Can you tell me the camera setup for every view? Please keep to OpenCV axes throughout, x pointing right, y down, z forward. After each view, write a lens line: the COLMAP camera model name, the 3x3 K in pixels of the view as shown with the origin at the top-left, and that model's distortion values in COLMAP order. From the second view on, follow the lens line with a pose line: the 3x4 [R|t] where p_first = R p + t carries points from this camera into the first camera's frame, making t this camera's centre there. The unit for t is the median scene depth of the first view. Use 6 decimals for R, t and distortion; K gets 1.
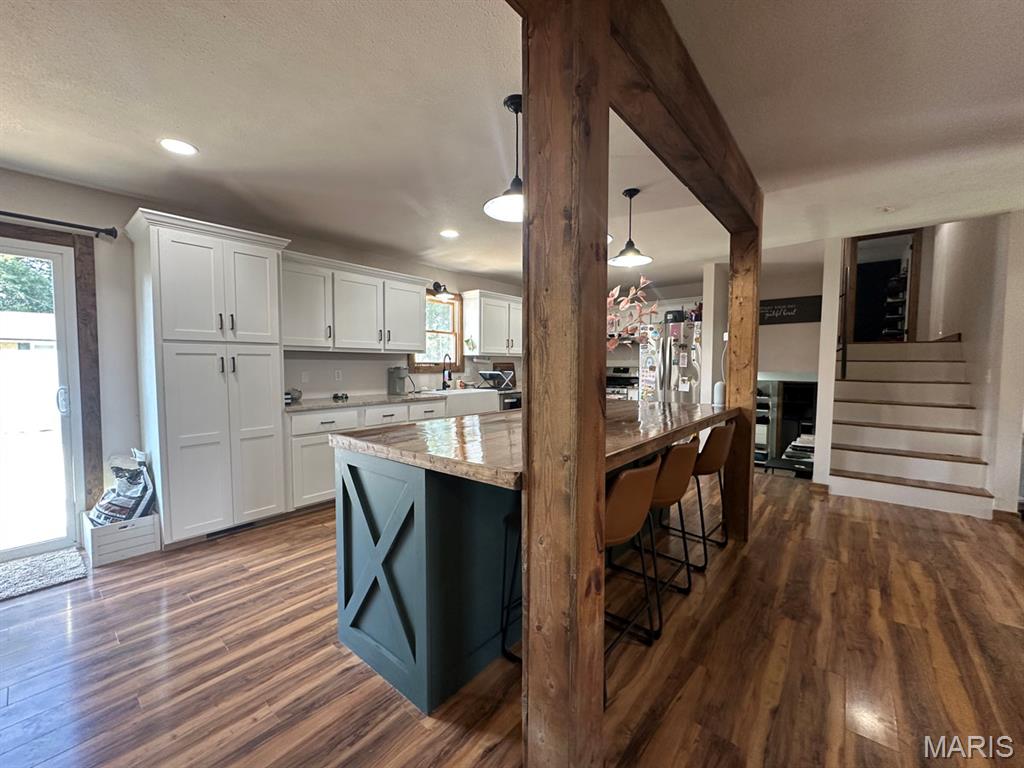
lens RADIAL K [[409.4, 0, 511.5], [0, 409.4, 384.7], [0, 0, 1]] dist [-0.002534, 0.000719]
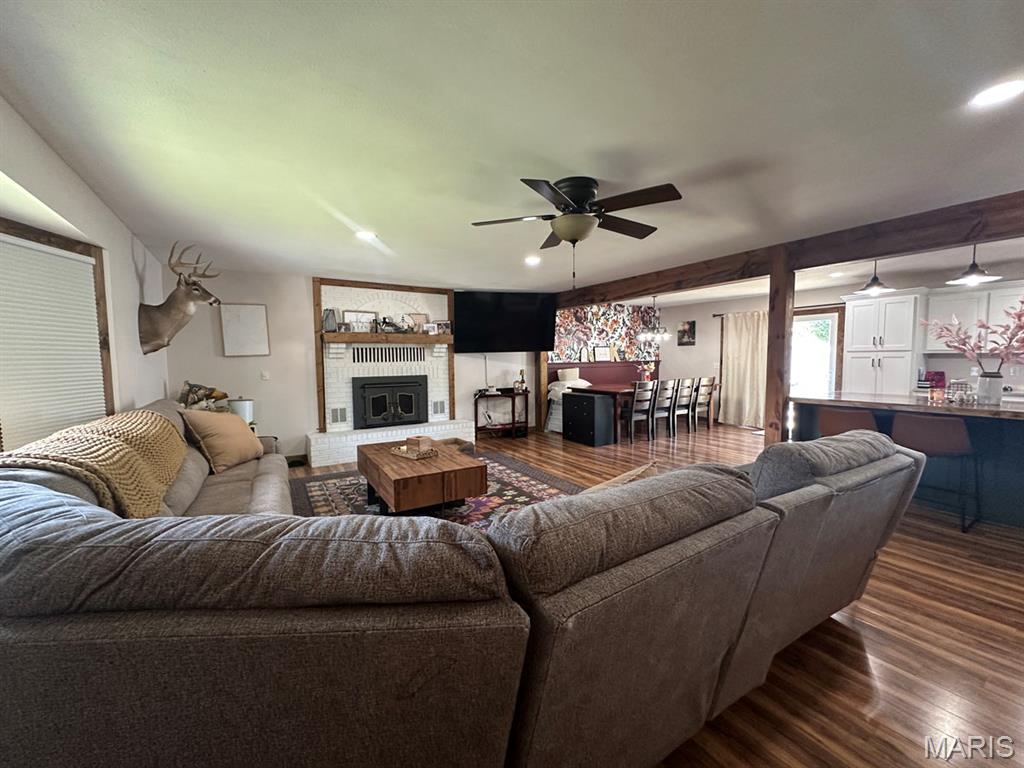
lens RADIAL K [[409.4, 0, 511.5], [0, 409.4, 384.7], [0, 0, 1]] dist [-0.002534, 0.000719]
pose [[-0.304196, 0.065354, -0.950365, 1.299778], [-0.039095, 0.995947, 0.081002, -0.025943], [0.951807, 0.061795, -0.300408, -0.049699]]
